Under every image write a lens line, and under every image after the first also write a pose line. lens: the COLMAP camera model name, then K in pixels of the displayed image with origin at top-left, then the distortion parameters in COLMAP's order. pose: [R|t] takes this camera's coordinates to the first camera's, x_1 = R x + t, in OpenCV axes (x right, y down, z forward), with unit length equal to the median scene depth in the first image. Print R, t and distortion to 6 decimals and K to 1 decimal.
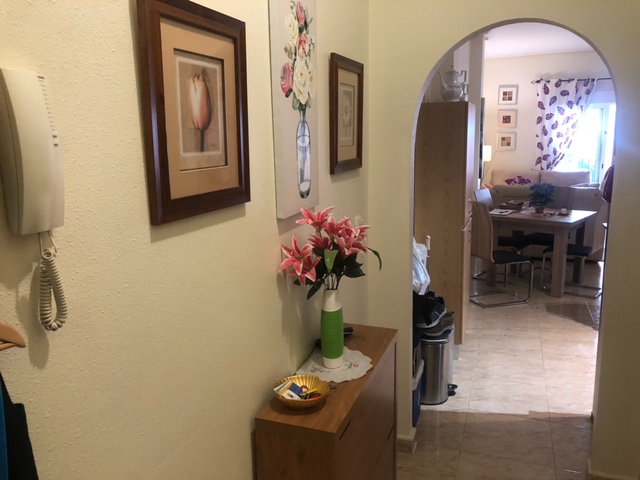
lens RADIAL K [[517.3, 0, 320.0], [0, 517.3, 240.0], [0, 0, 1]] dist [0.021285, 0.000956]
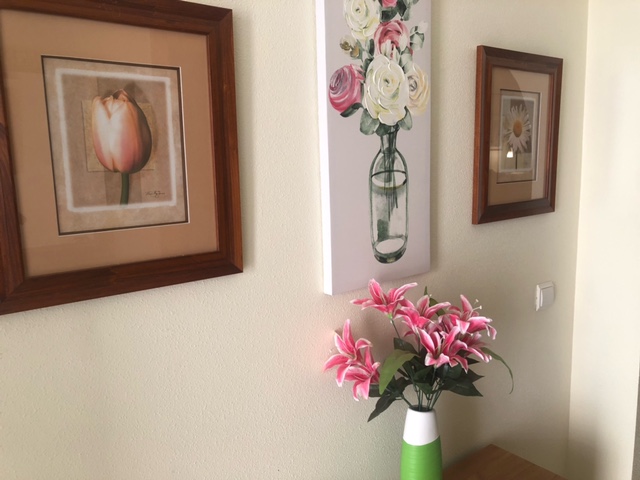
lens RADIAL K [[517.3, 0, 320.0], [0, 517.3, 240.0], [0, 0, 1]] dist [0.021285, 0.000956]
pose [[0.854495, 0.084635, -0.512519, 0.252816], [-0.099913, 0.994994, -0.002272, -0.106671], [0.509760, 0.053149, 0.858673, 0.396774]]
